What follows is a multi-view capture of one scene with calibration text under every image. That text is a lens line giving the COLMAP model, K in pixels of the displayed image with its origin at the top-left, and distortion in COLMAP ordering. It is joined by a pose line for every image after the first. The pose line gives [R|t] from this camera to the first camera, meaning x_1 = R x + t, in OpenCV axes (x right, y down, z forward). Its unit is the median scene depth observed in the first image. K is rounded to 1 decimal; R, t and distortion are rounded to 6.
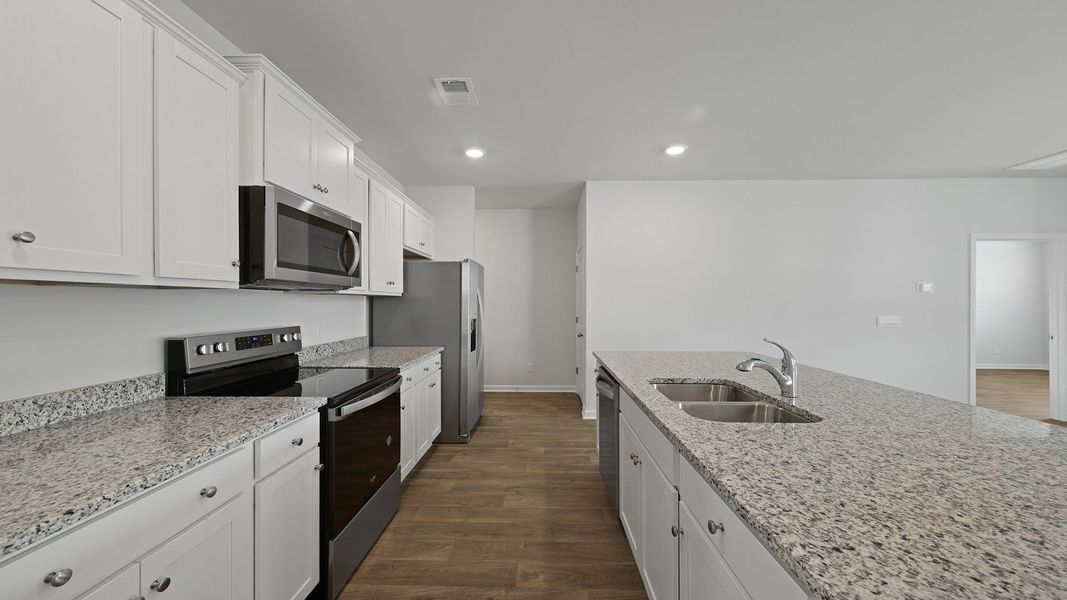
lens RADIAL K [[450.8, 0, 533.5], [0, 450.8, 300.0], [0, 0, 1]] dist [-0.000802, -0.000007]
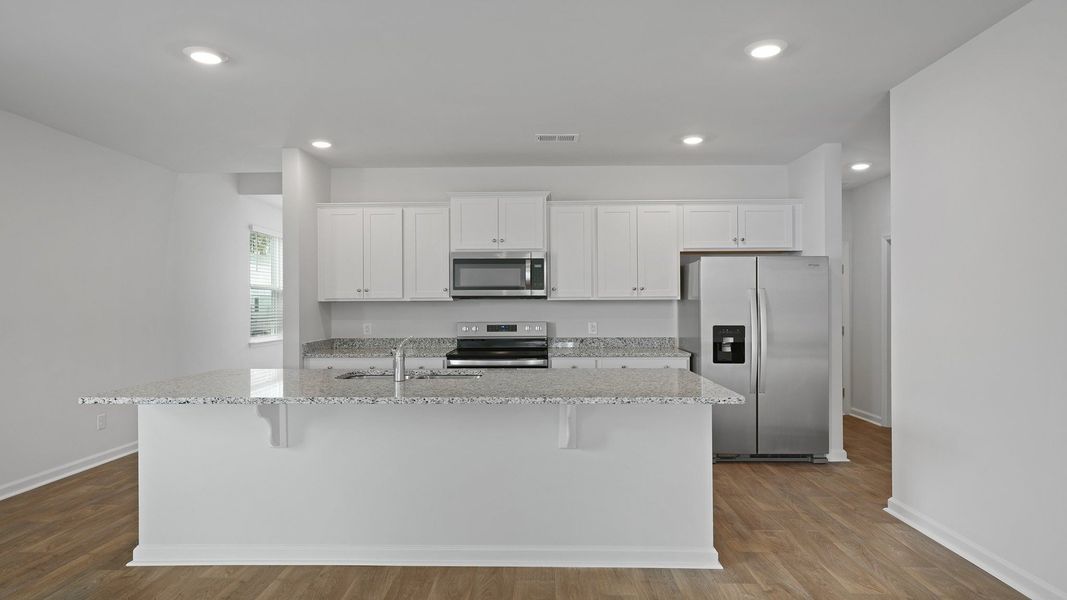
lens RADIAL K [[554.8, 0, 530.3], [0, 554.8, 312.7], [0, 0, 1]] dist [0.000553, 0.000095]
pose [[-0.008755, -0.001433, -0.999961, 1.636110], [0.007566, 0.999970, -0.001500, 0.032895], [0.999933, -0.007579, -0.008744, 1.131912]]
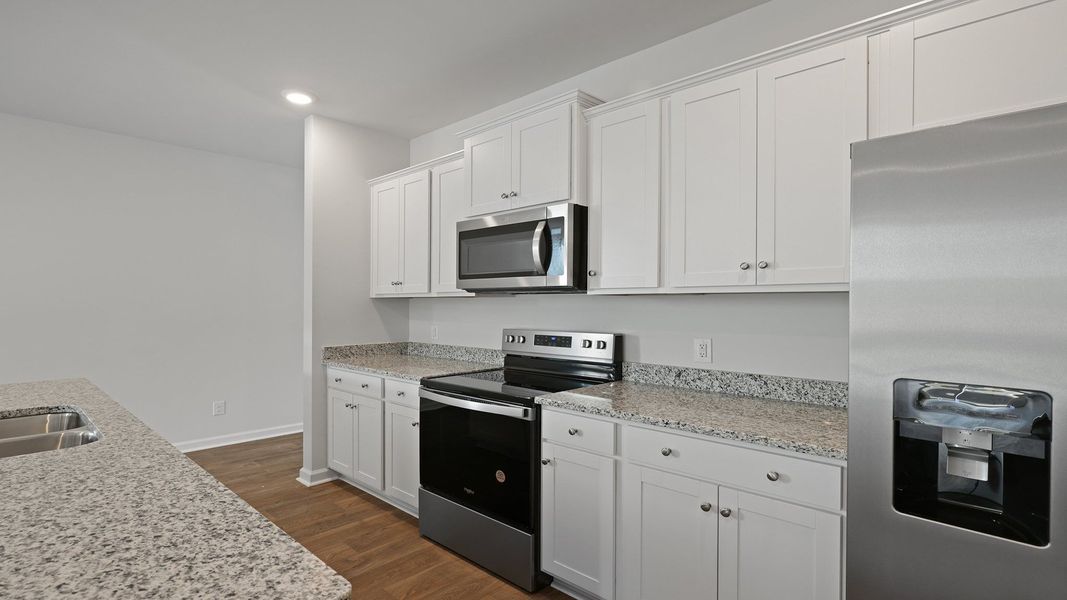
lens RADIAL K [[511.3, 0, 532.7], [0, 511.3, 304.1], [0, 0, 1]] dist [-0.001898, 0.000104]
pose [[-0.669622, -0.007941, -0.742660, 0.356263], [-0.003415, 0.999965, -0.007613, 0.010559], [0.742694, -0.002562, -0.669626, 1.808040]]
